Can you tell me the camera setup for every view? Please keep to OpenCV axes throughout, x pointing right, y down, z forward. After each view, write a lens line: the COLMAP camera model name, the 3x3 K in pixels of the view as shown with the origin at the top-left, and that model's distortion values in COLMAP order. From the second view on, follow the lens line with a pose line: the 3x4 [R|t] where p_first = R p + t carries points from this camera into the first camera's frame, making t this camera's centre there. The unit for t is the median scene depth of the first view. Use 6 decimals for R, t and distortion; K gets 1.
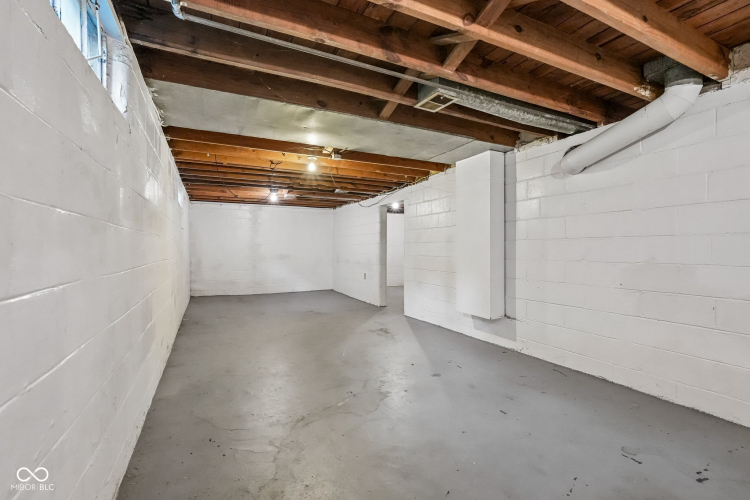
lens RADIAL K [[334.5, 0, 378.7], [0, 334.5, 262.3], [0, 0, 1]] dist [-0.013323, 0.000758]
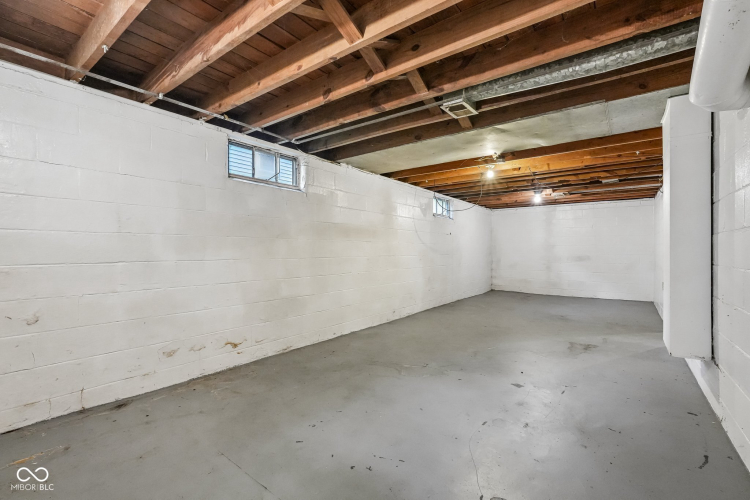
lens RADIAL K [[334.5, 0, 377.4], [0, 334.5, 249.4], [0, 0, 1]] dist [-0.013323, 0.000758]
pose [[0.445510, -0.002843, -0.895272, 0.633248], [-0.038258, 0.999021, -0.022211, 0.003644], [0.894459, 0.044147, 0.444965, 0.190312]]
